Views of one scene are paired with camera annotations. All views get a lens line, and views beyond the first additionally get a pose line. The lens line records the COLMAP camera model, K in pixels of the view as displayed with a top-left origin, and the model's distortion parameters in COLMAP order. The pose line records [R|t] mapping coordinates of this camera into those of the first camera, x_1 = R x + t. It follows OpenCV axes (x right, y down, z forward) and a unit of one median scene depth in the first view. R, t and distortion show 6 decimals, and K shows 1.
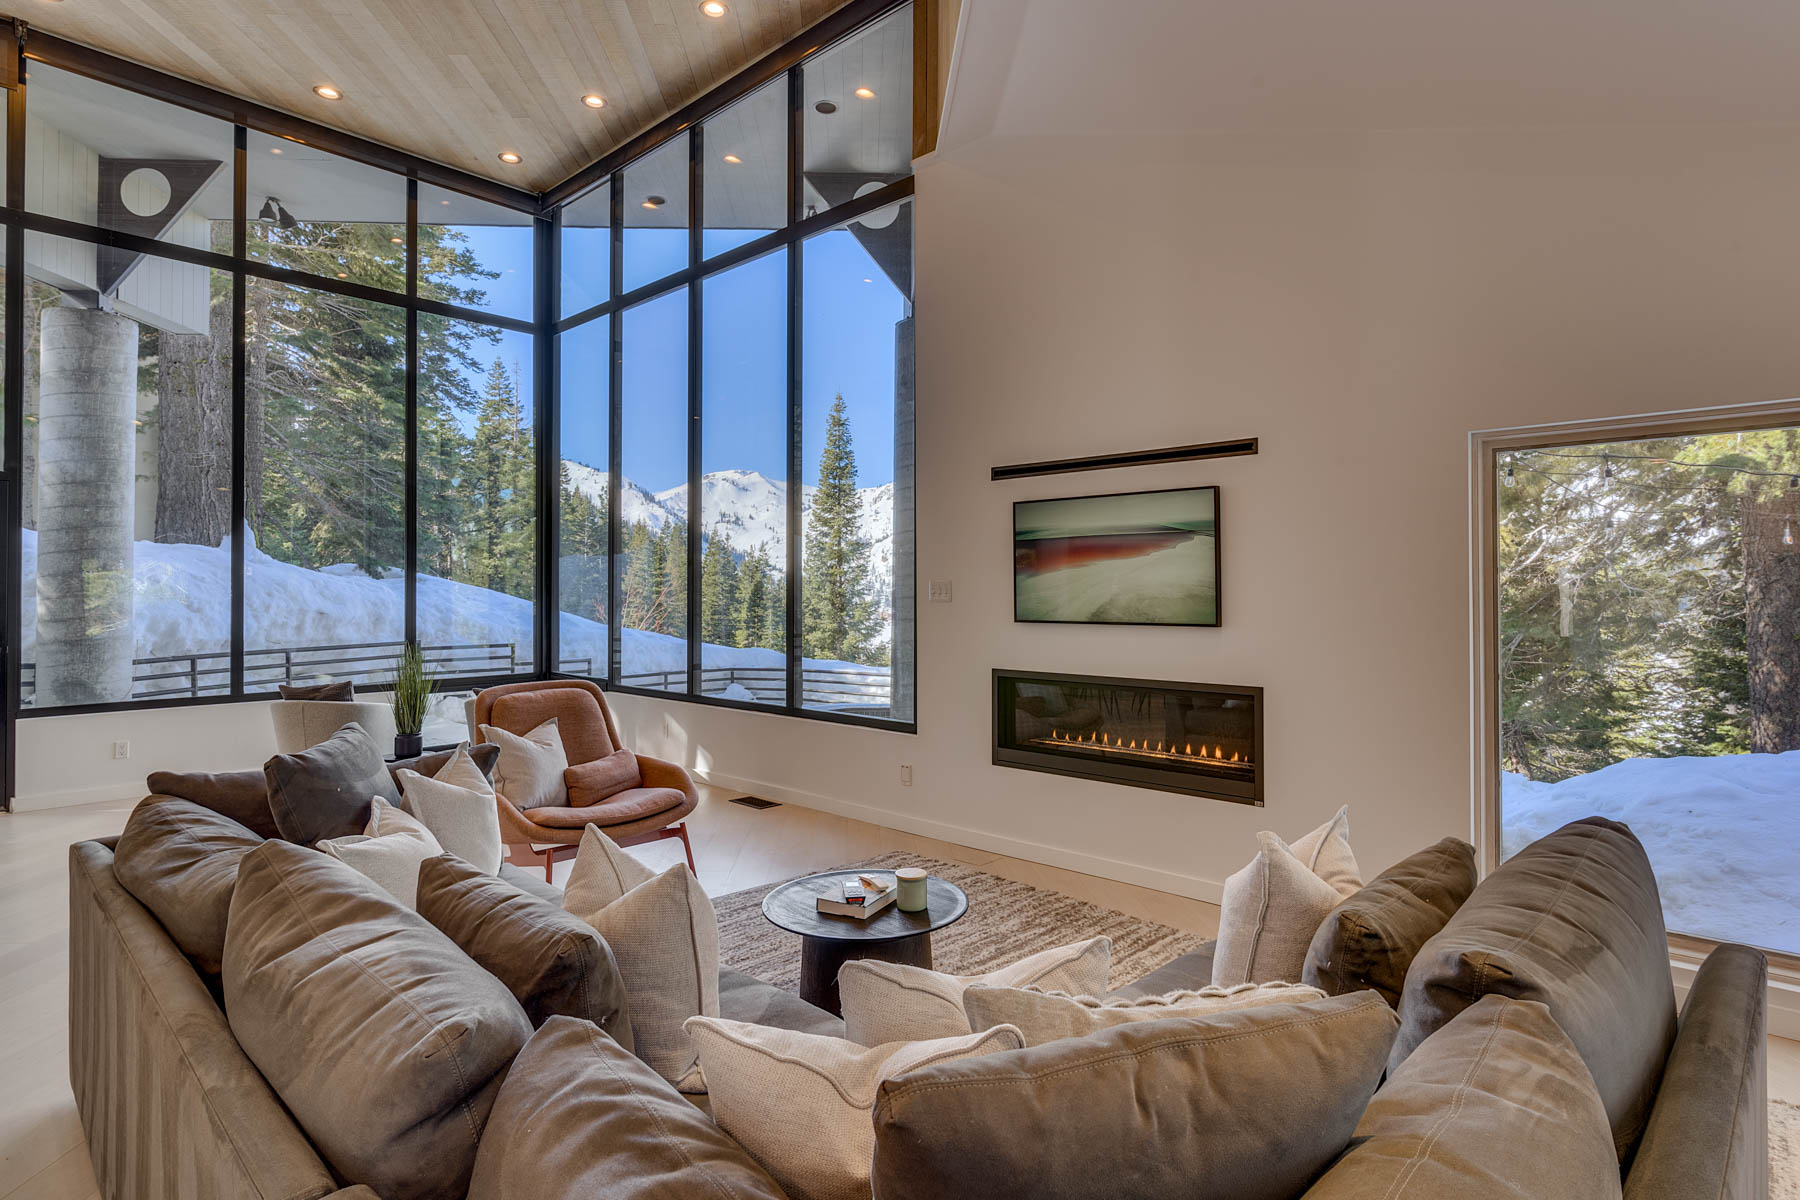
lens RADIAL K [[922.2, 0, 934.2], [0, 922.2, 580.0], [0, 0, 1]] dist [-0.006135, -0.000776]
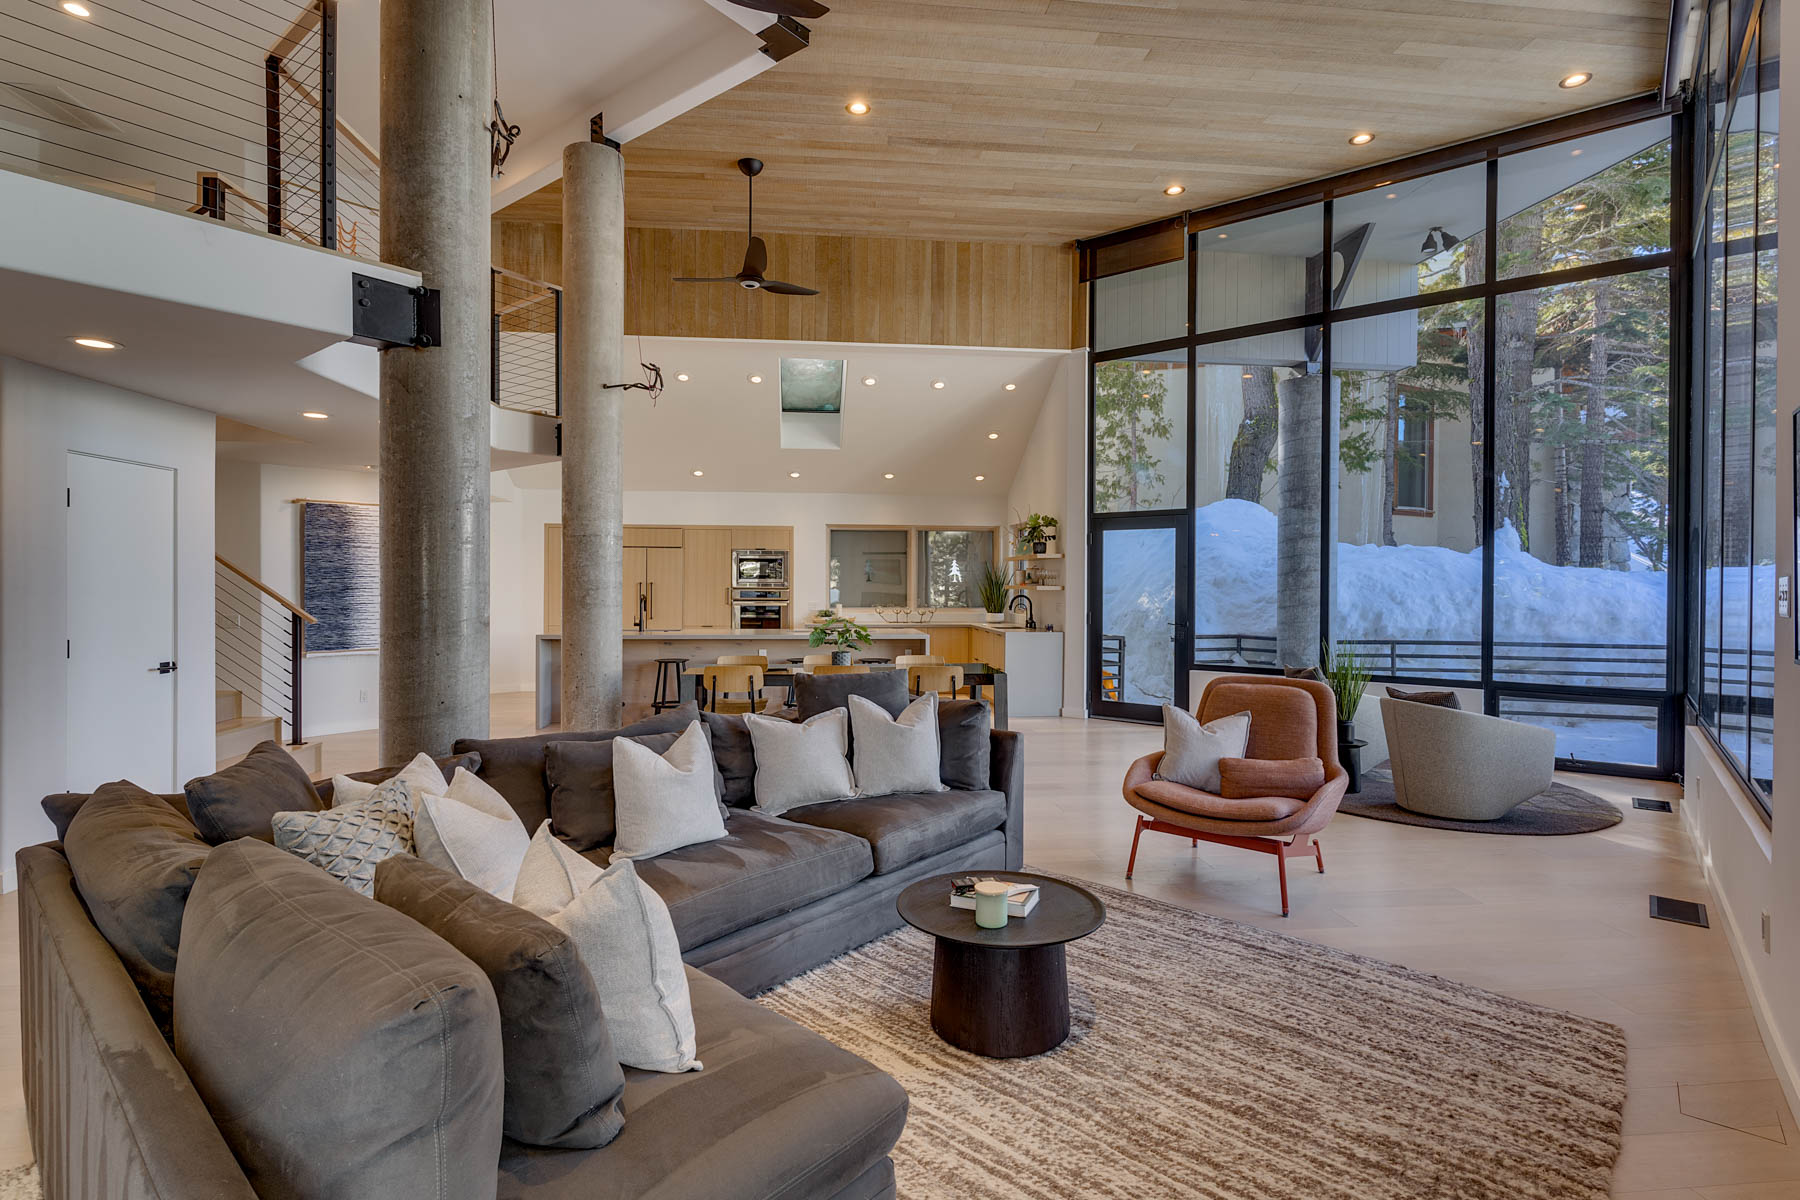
lens RADIAL K [[911.5, 0, 925.7], [0, 911.5, 602.6], [0, 0, 1]] dist [-0.000960, -0.000029]
pose [[0.042453, 0.025852, -0.998764, 0.360975], [0.006905, 0.999634, 0.026168, -0.002390], [0.999075, -0.008007, 0.042259, 0.353690]]
